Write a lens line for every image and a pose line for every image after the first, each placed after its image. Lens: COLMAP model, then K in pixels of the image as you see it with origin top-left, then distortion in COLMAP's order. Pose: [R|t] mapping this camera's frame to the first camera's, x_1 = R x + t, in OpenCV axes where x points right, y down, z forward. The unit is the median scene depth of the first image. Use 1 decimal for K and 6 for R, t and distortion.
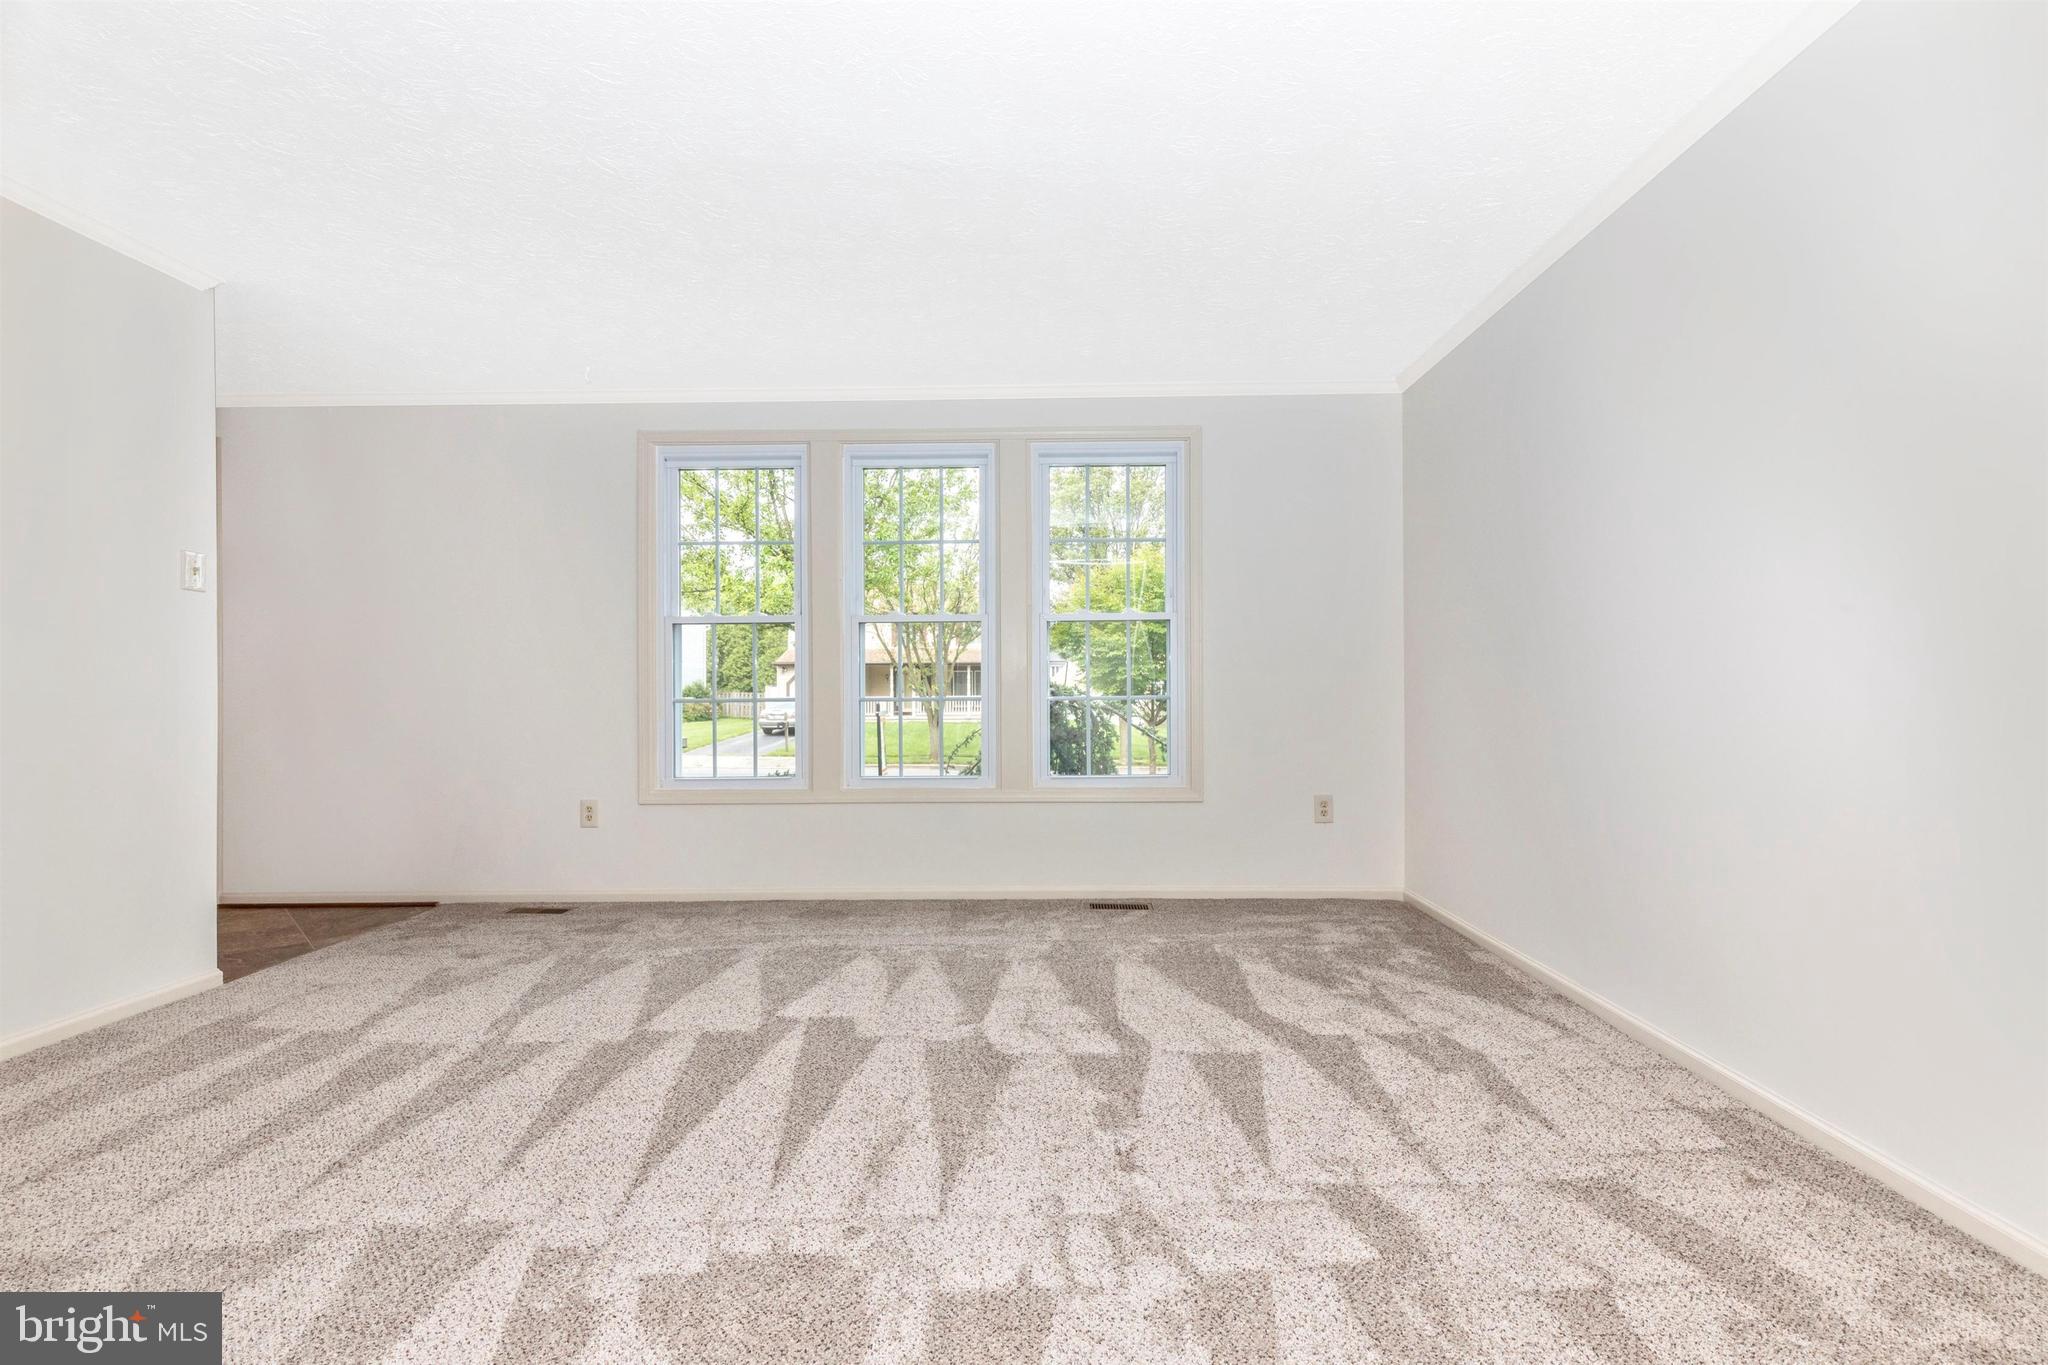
lens RADIAL K [[942.0, 0, 1034.8], [0, 942.0, 689.2], [0, 0, 1]] dist [0.009213, -0.000595]
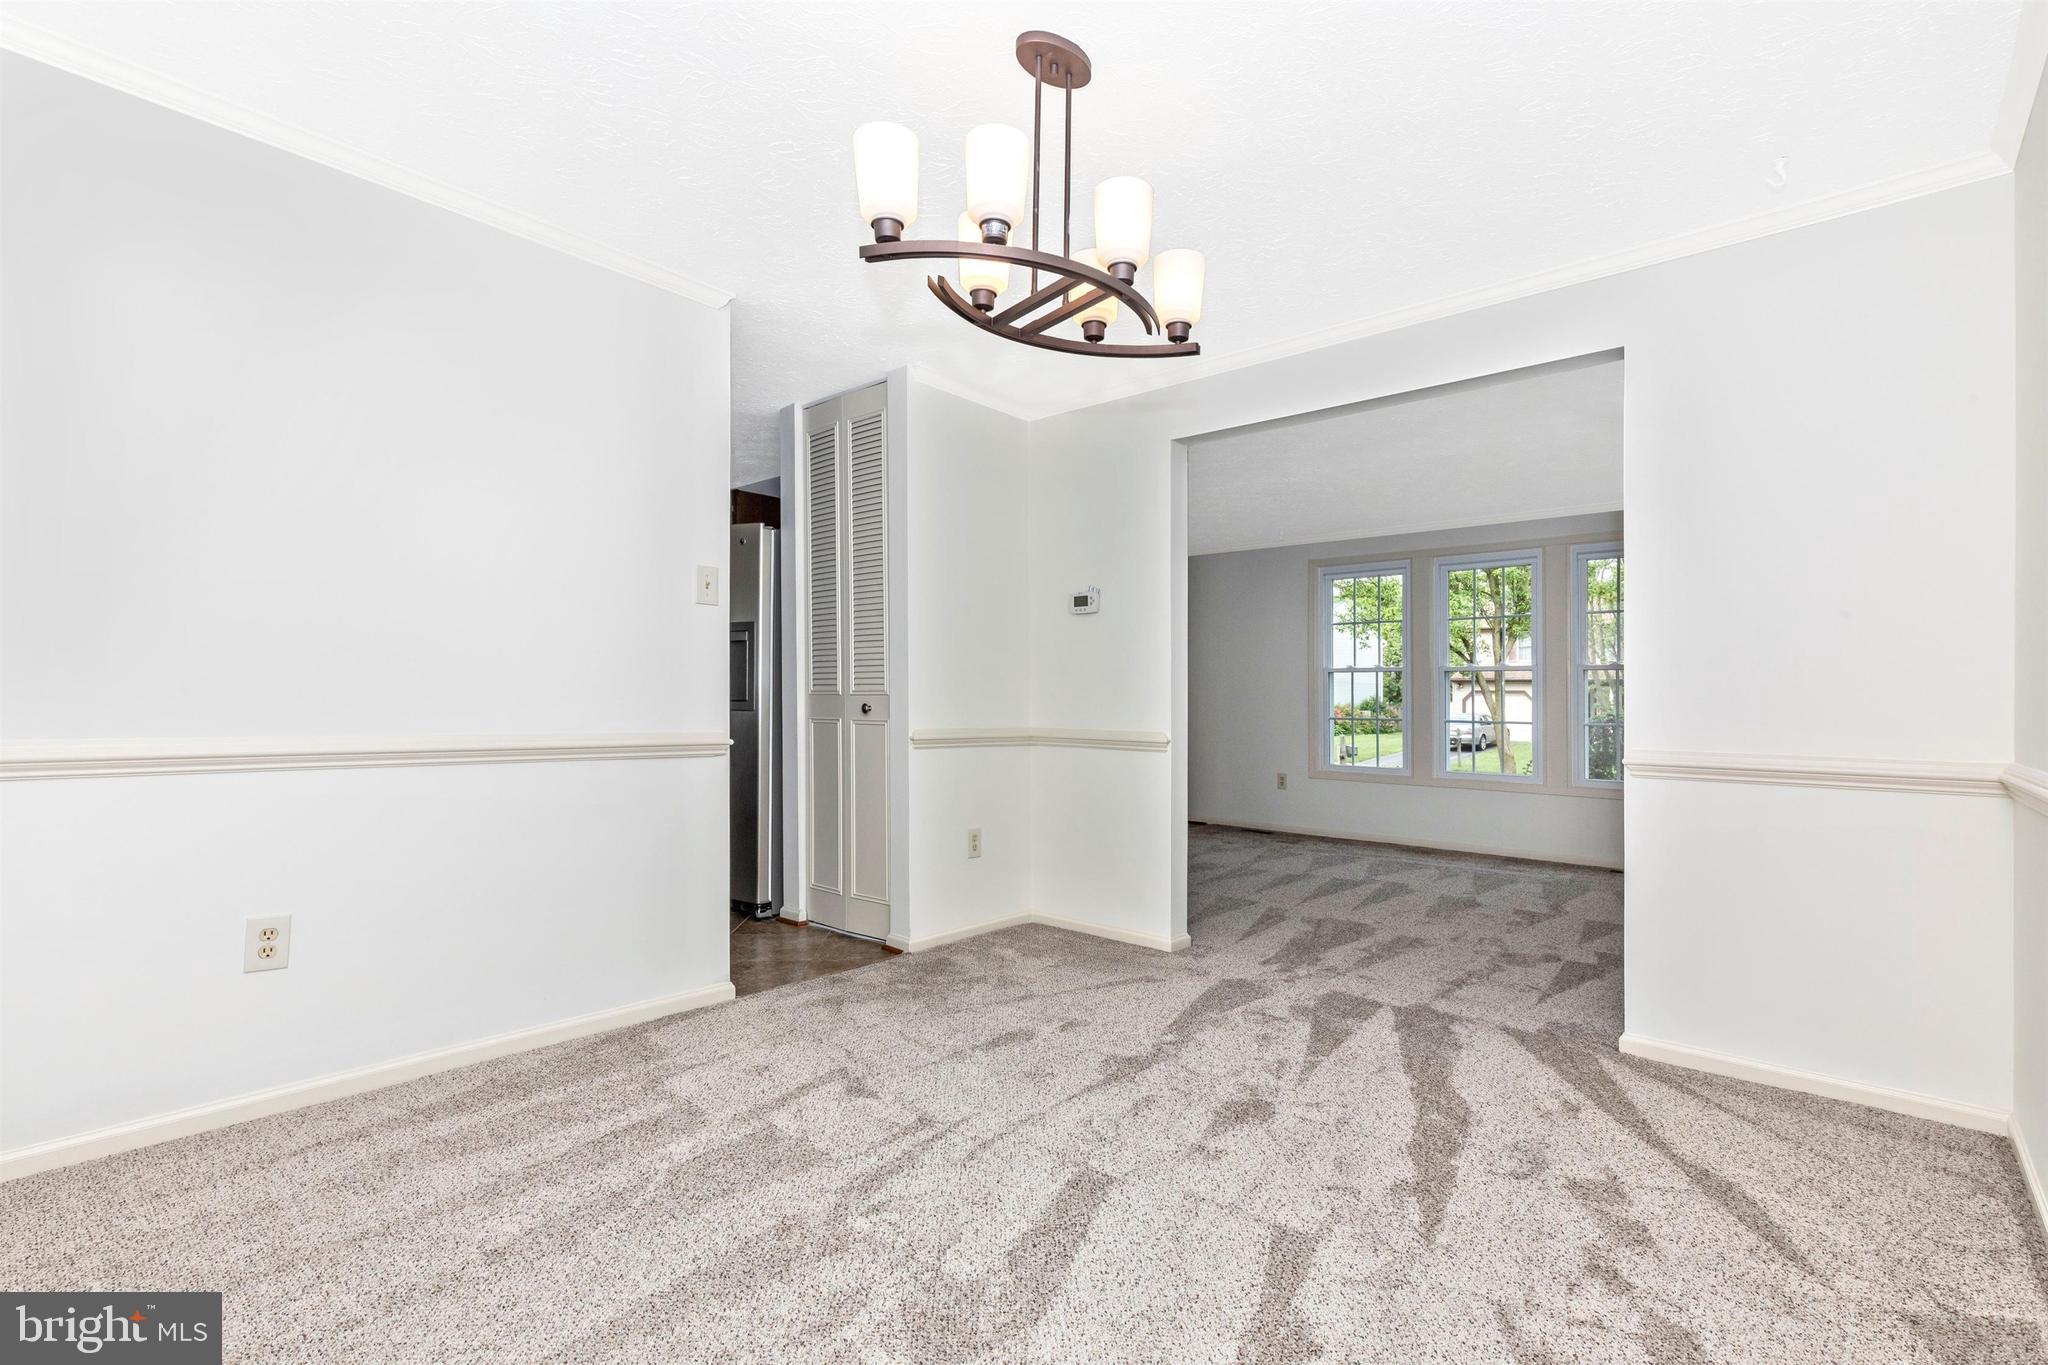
lens RADIAL K [[942.0, 0, 1034.8], [0, 942.0, 689.2], [0, 0, 1]] dist [0.009213, -0.000595]
pose [[0.769450, -0.000133, -0.638707, 0.295370], [-0.009376, 0.999890, -0.011503, -0.017356], [0.638638, 0.014839, 0.769364, -0.647828]]
